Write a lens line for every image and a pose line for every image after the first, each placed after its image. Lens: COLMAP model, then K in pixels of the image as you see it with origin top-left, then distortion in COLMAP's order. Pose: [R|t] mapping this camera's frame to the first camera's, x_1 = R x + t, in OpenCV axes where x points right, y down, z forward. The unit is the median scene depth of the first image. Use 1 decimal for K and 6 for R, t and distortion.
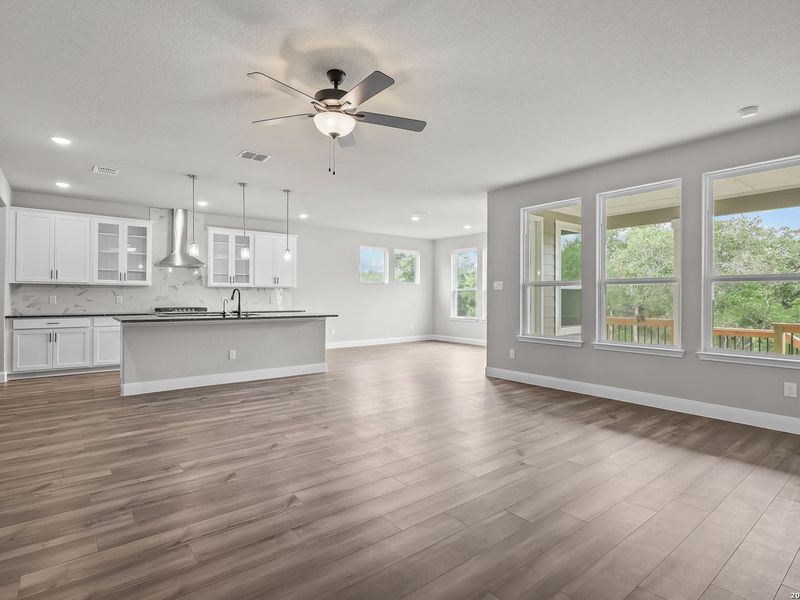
lens RADIAL K [[418.7, 0, 398.3], [0, 418.7, 293.4], [0, 0, 1]] dist [-0.012020, 0.001714]
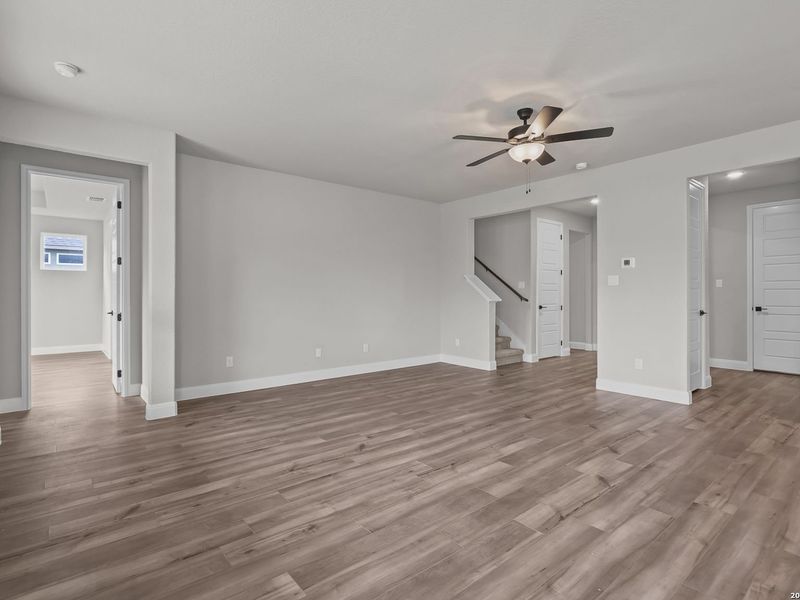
lens RADIAL K [[418.7, 0, 398.3], [0, 418.7, 293.4], [0, 0, 1]] dist [-0.012020, 0.001714]
pose [[-0.999823, -0.003476, -0.018500, 0.149614], [-0.003255, 0.999923, -0.011970, 0.012896], [0.018540, -0.011908, -0.999757, 1.358971]]
